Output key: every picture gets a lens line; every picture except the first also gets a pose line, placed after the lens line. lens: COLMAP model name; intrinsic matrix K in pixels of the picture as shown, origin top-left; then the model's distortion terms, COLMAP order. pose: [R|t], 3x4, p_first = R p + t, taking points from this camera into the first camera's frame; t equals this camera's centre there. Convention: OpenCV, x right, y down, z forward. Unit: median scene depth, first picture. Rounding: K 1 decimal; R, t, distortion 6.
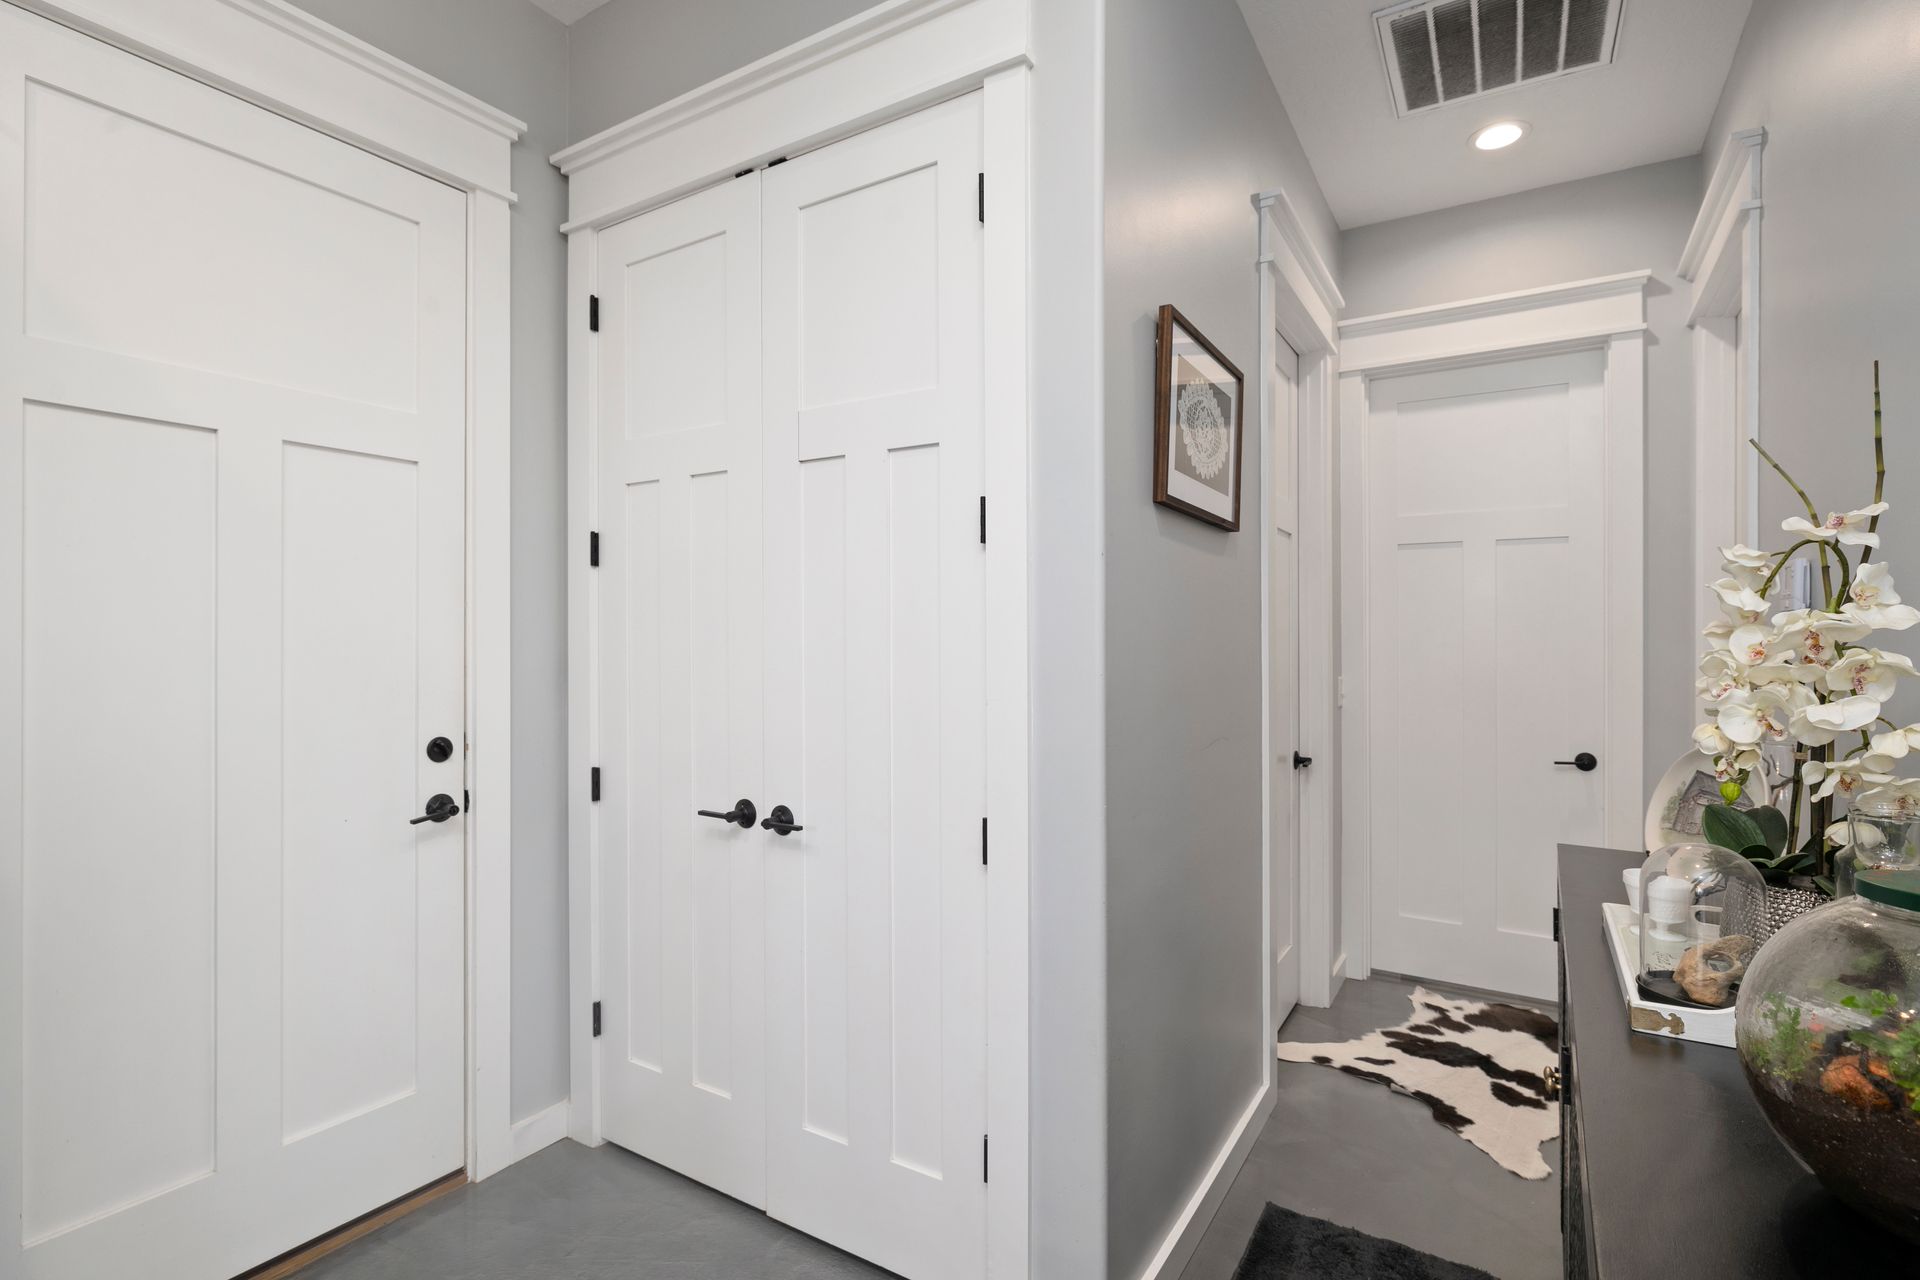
lens RADIAL K [[912.4, 0, 962.2], [0, 912.4, 612.0], [0, 0, 1]] dist [0.000341, 0.000165]
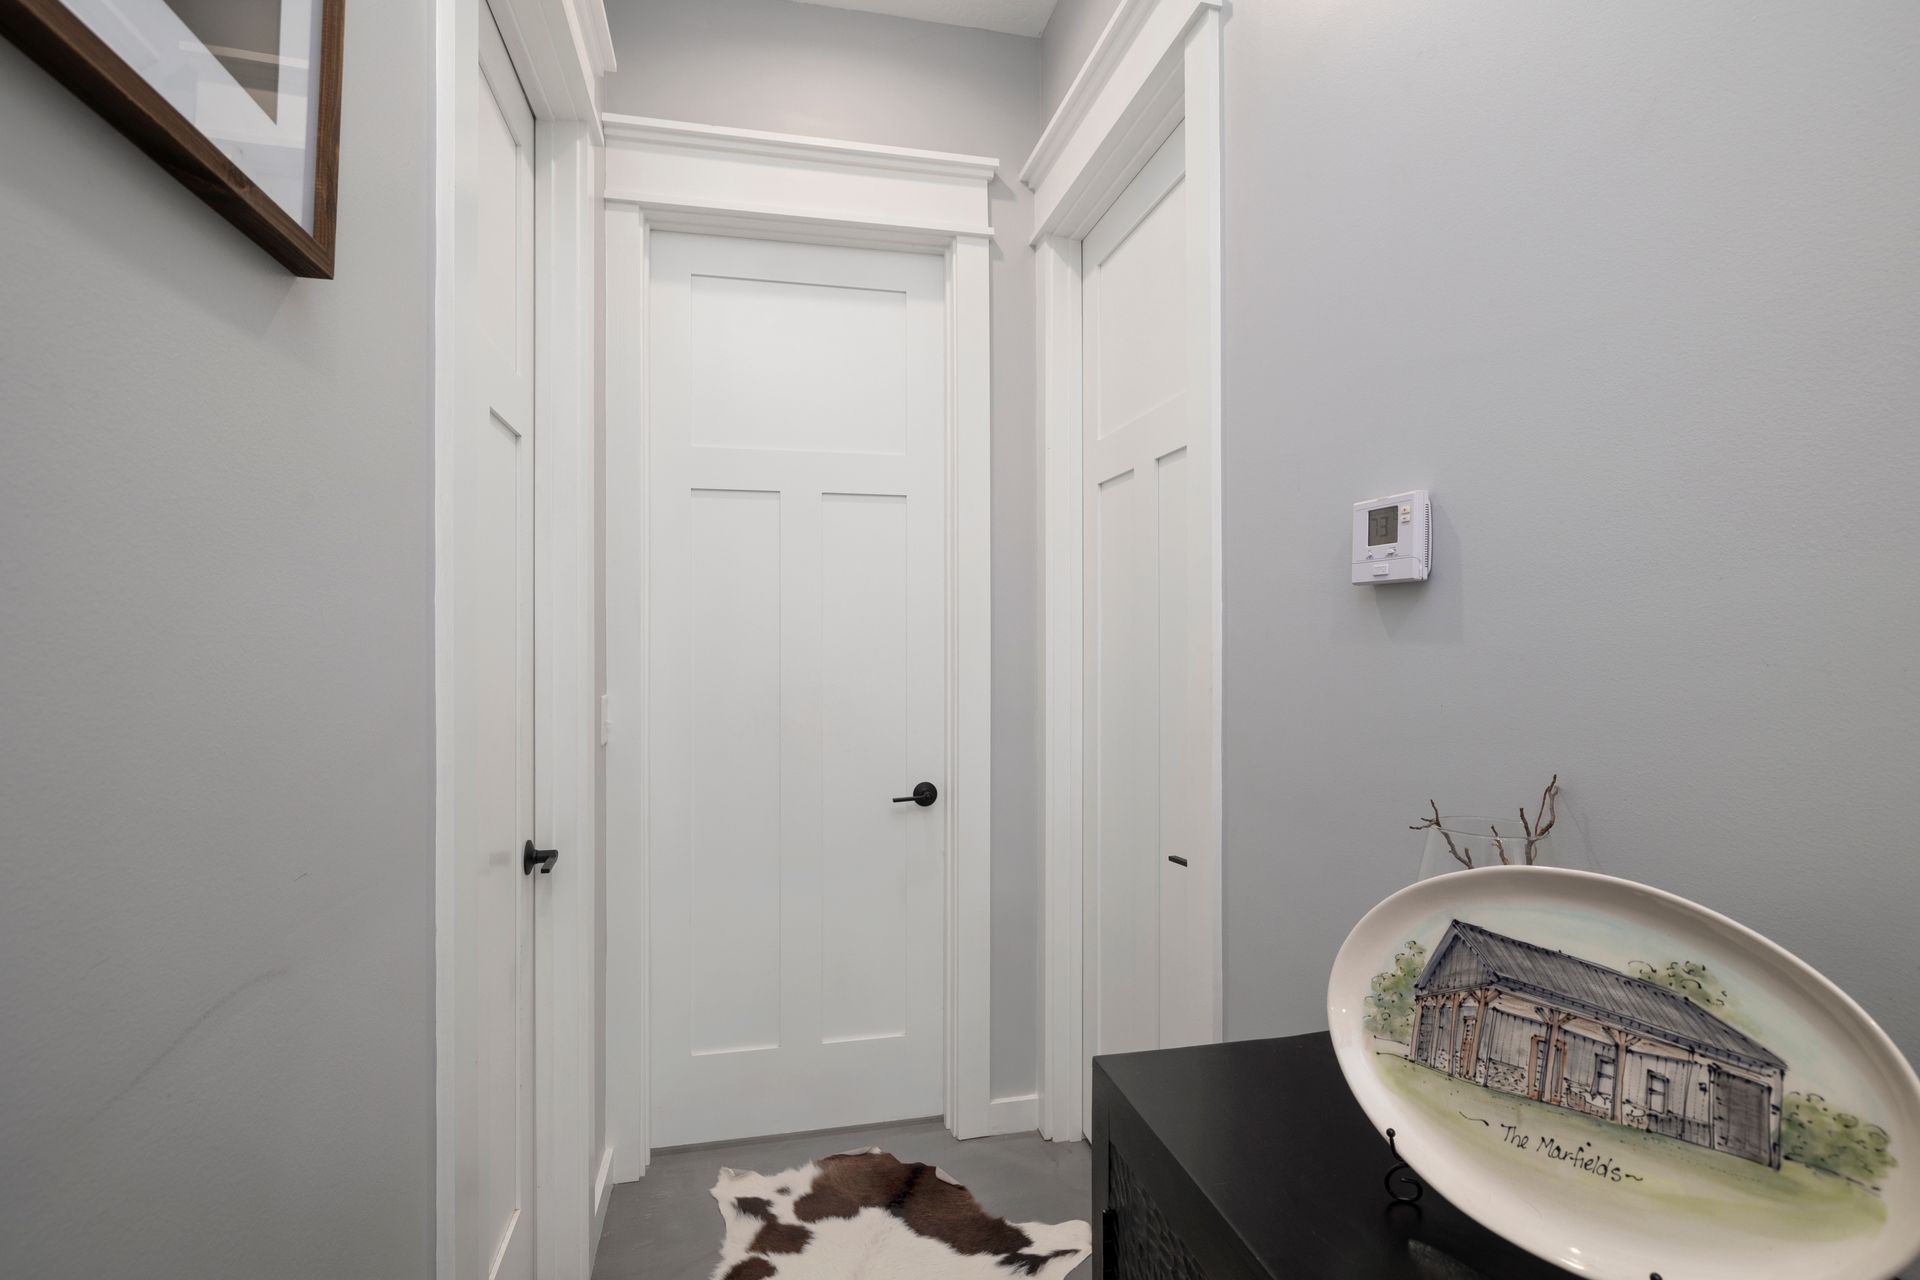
lens RADIAL K [[925.6, 0, 960.7], [0, 925.6, 644.6], [0, 0, 1]] dist [-0.007186, 0.000795]
pose [[0.708392, -0.011008, 0.705734, 0.164510], [-0.018439, 0.999249, 0.034094, 0.014649], [-0.705578, -0.037165, 0.707657, 0.442323]]
